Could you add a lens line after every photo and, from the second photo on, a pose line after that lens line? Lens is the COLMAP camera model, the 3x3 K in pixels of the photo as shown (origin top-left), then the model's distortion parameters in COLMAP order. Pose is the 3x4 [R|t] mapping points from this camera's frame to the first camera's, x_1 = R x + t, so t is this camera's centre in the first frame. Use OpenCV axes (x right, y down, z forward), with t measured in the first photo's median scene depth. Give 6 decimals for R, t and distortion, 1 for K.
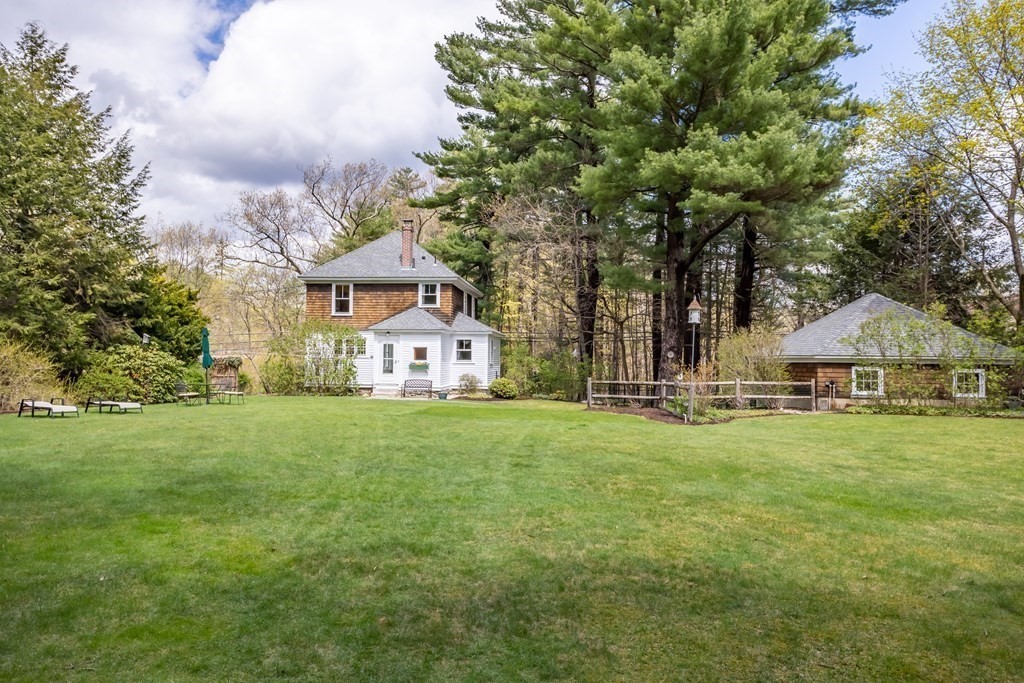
lens RADIAL K [[690.4, 0, 513.7], [0, 690.4, 353.8], [0, 0, 1]] dist [-0.024473, 0.002718]
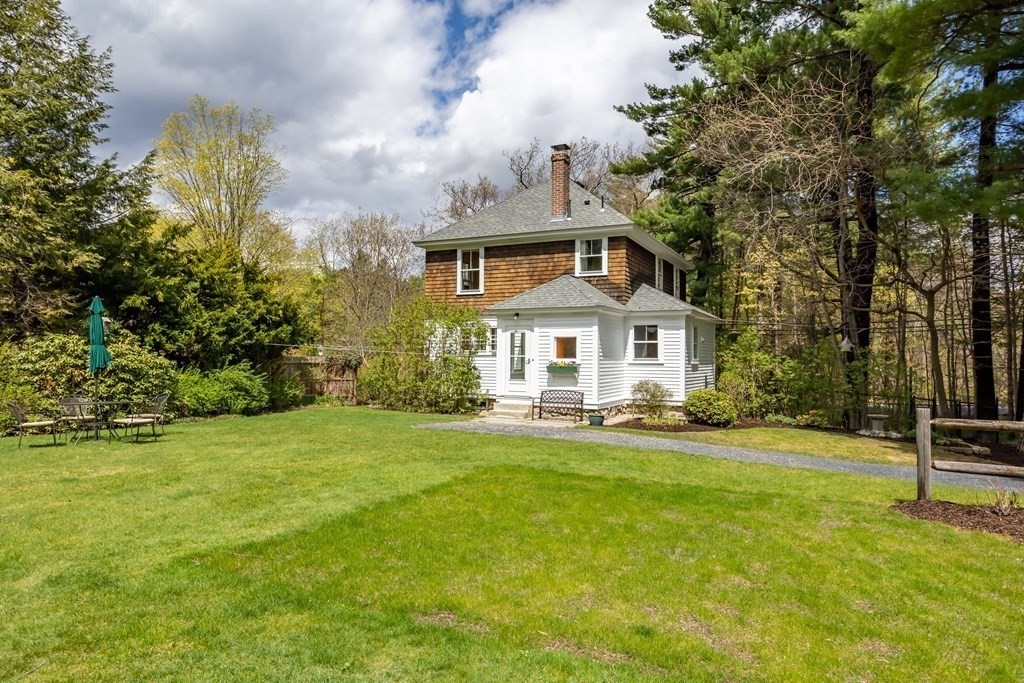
lens RADIAL K [[632.3, 0, 511.5], [0, 632.3, 353.4], [0, 0, 1]] dist [-0.040828, -0.000038]
pose [[0.929756, -0.004625, -0.368148, 0.023884], [0.004589, 0.999989, -0.000975, 0.004849], [0.368148, -0.000783, 0.929767, 0.427231]]
